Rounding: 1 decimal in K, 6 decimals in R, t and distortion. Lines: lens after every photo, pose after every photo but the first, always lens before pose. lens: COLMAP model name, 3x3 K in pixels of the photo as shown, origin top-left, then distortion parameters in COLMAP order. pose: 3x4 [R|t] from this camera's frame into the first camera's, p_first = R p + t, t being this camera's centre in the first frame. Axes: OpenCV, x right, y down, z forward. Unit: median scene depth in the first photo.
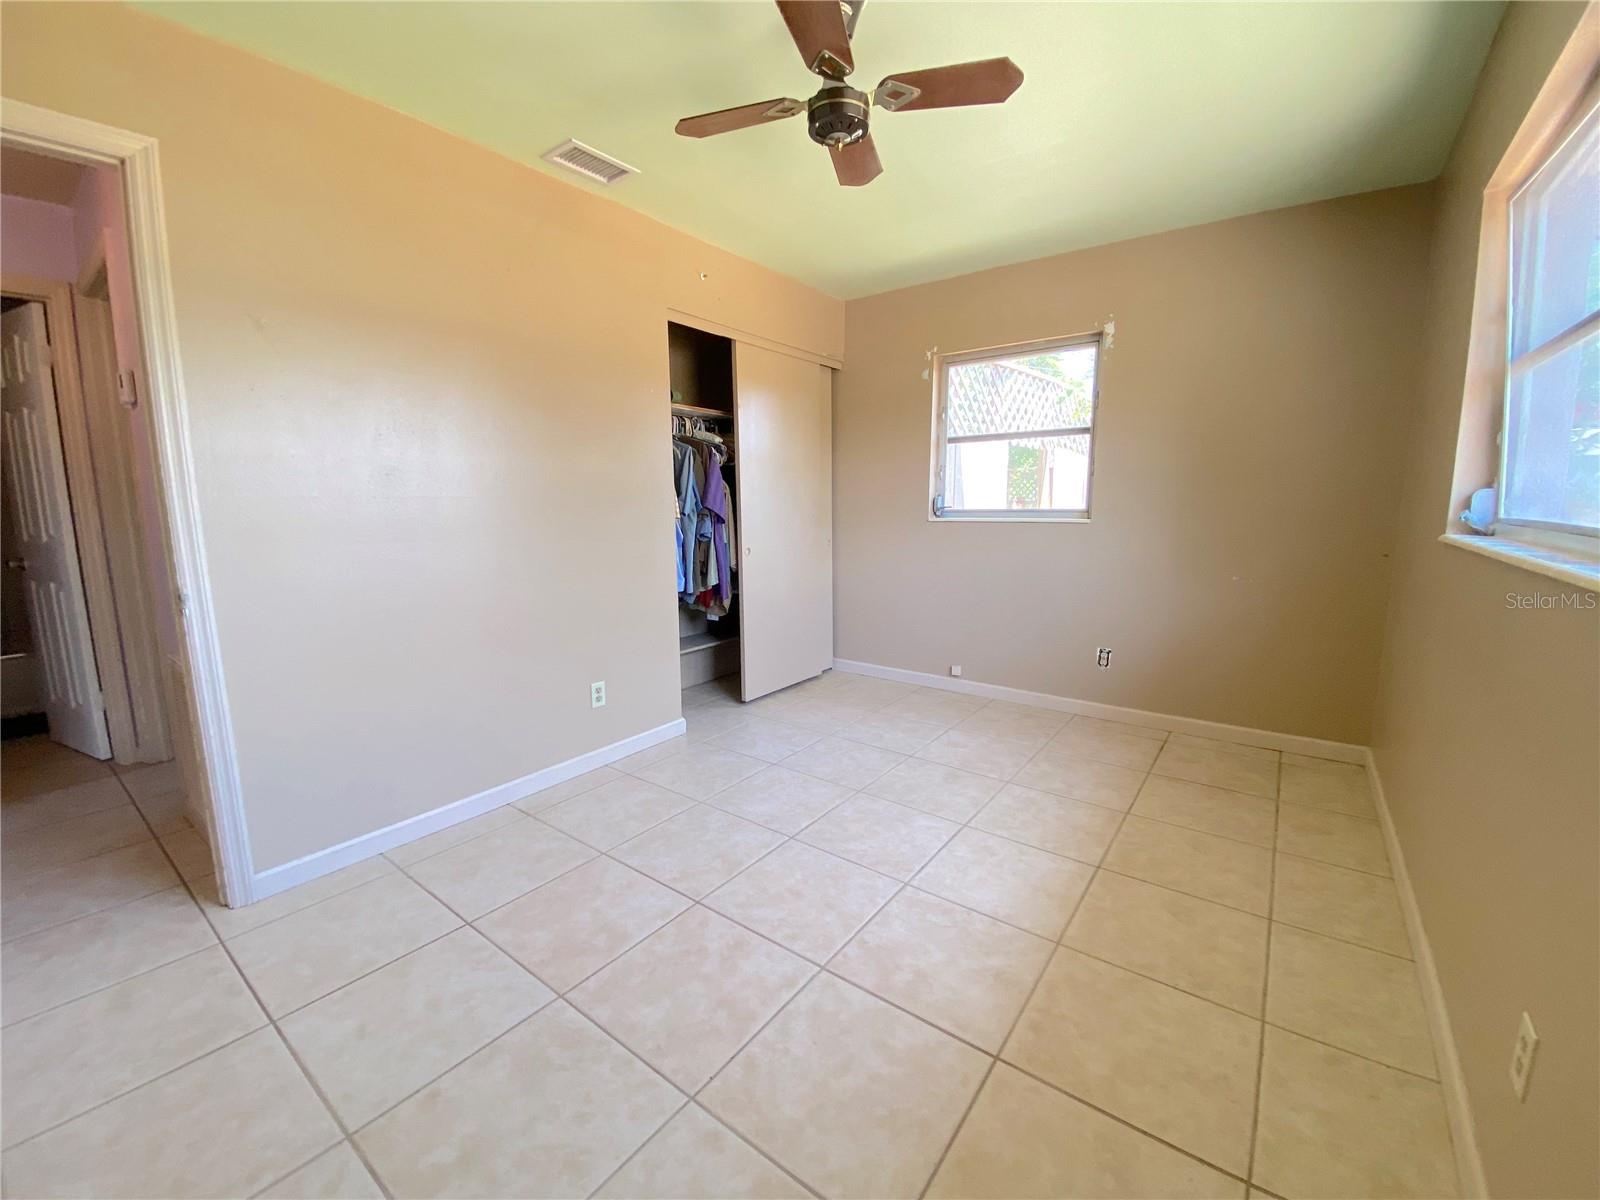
lens RADIAL K [[649.0, 0, 800.5], [0, 649.0, 602.3], [0, 0, 1]] dist [0.011699, -0.017822]
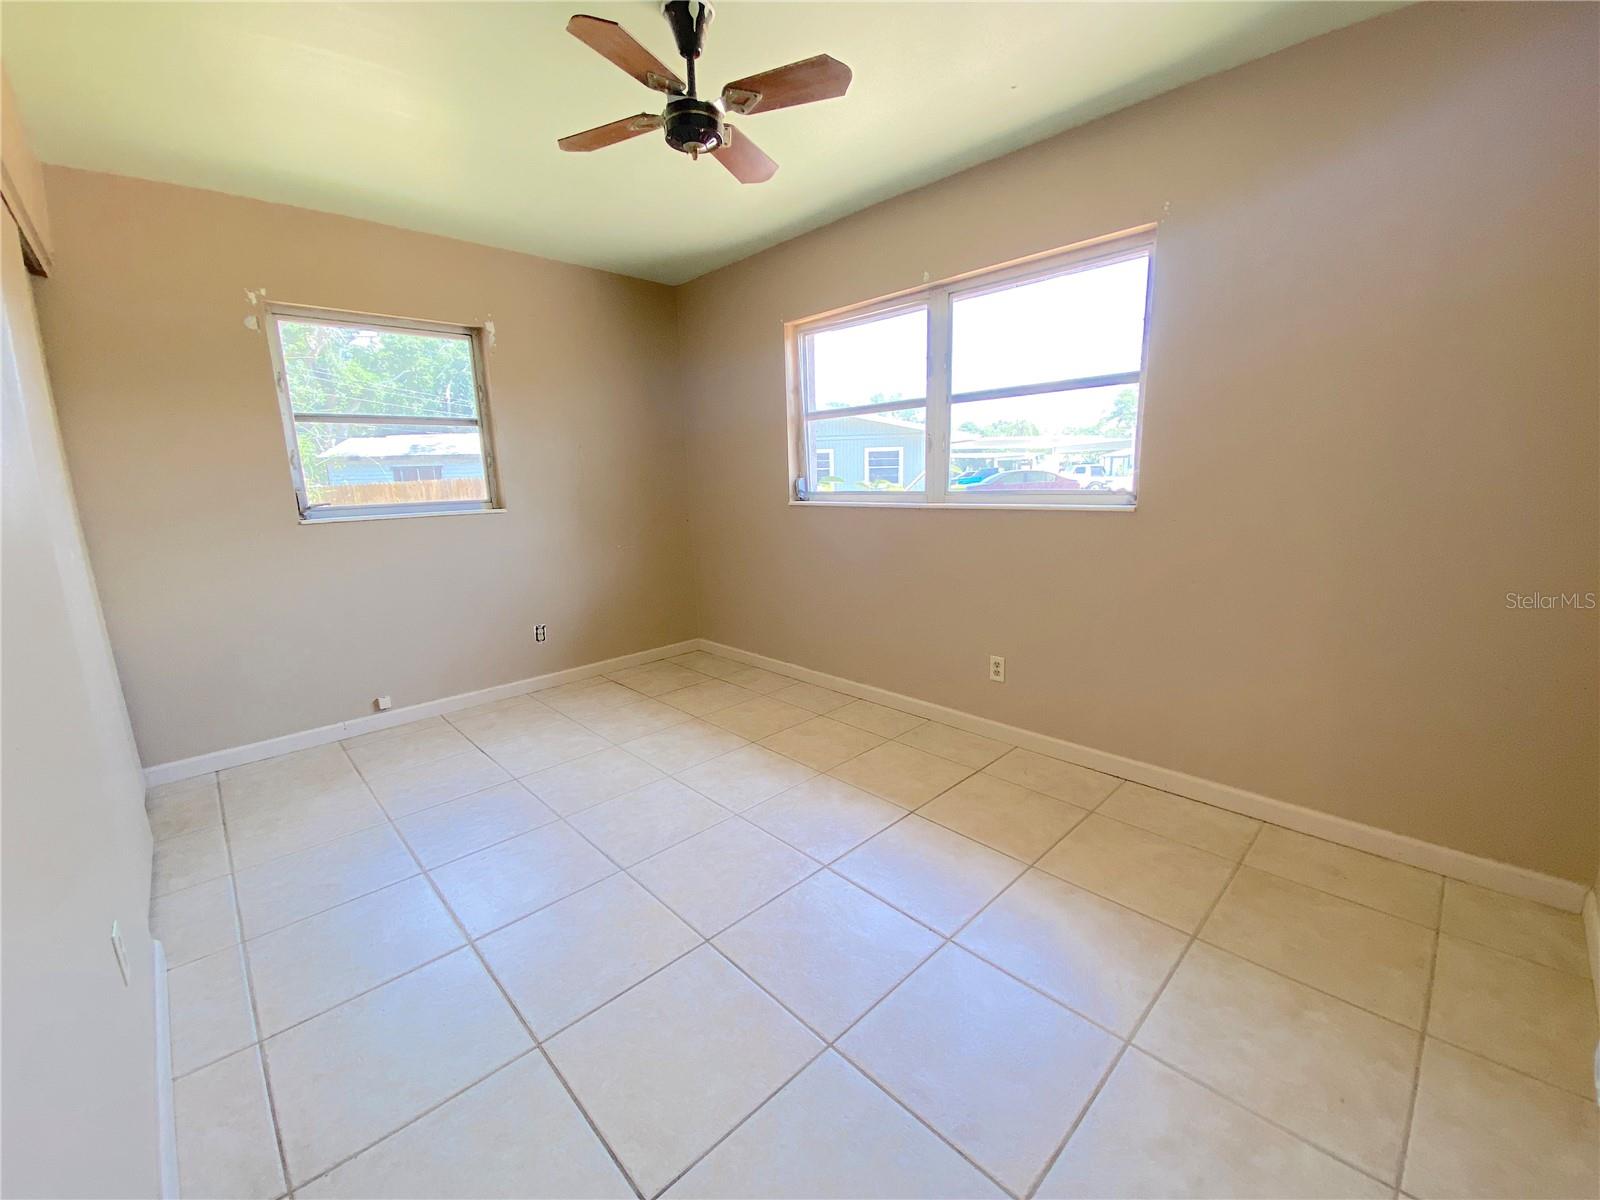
lens RADIAL K [[649.0, 0, 800.5], [0, 649.0, 602.3], [0, 0, 1]] dist [0.011699, -0.017822]
pose [[0.141758, -0.189318, 0.971629, -0.581143], [0.179646, 0.970163, 0.162822, -0.072134], [-0.973464, 0.151468, 0.171539, 0.409974]]
